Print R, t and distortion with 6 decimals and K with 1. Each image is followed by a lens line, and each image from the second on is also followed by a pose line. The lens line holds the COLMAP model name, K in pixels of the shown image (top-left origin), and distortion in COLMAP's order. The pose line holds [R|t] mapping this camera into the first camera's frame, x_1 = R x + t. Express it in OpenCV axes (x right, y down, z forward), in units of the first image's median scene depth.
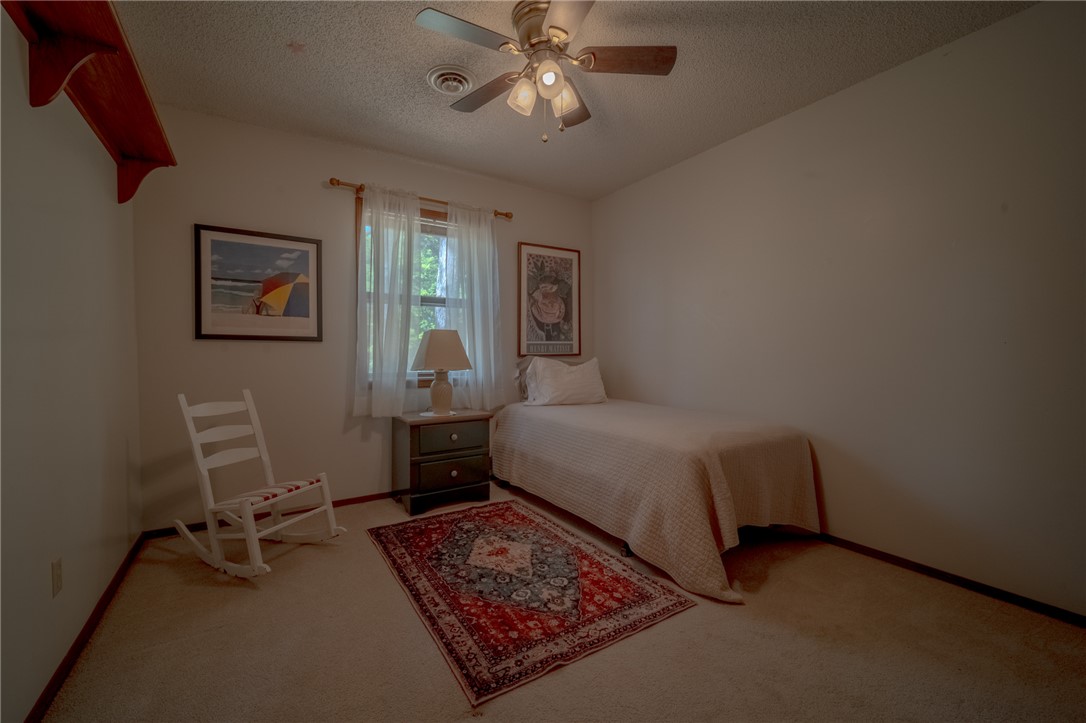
lens RADIAL K [[447.0, 0, 541.1], [0, 447.0, 357.7], [0, 0, 1]] dist [0.008007, -0.006397]
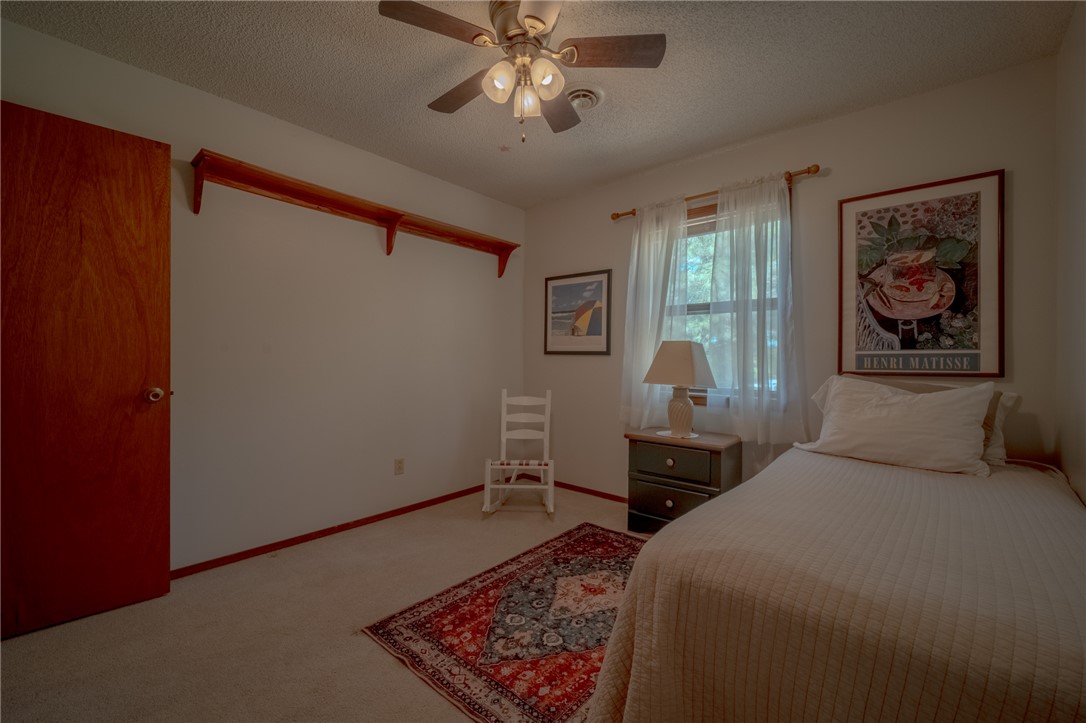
lens RADIAL K [[447.0, 0, 542.6], [0, 447.0, 358.0], [0, 0, 1]] dist [0.008007, -0.006397]
pose [[0.286025, -0.000401, -0.958222, 0.619983], [-0.019107, 0.999799, -0.006121, -0.019487], [0.958032, 0.020060, 0.285959, 0.533058]]
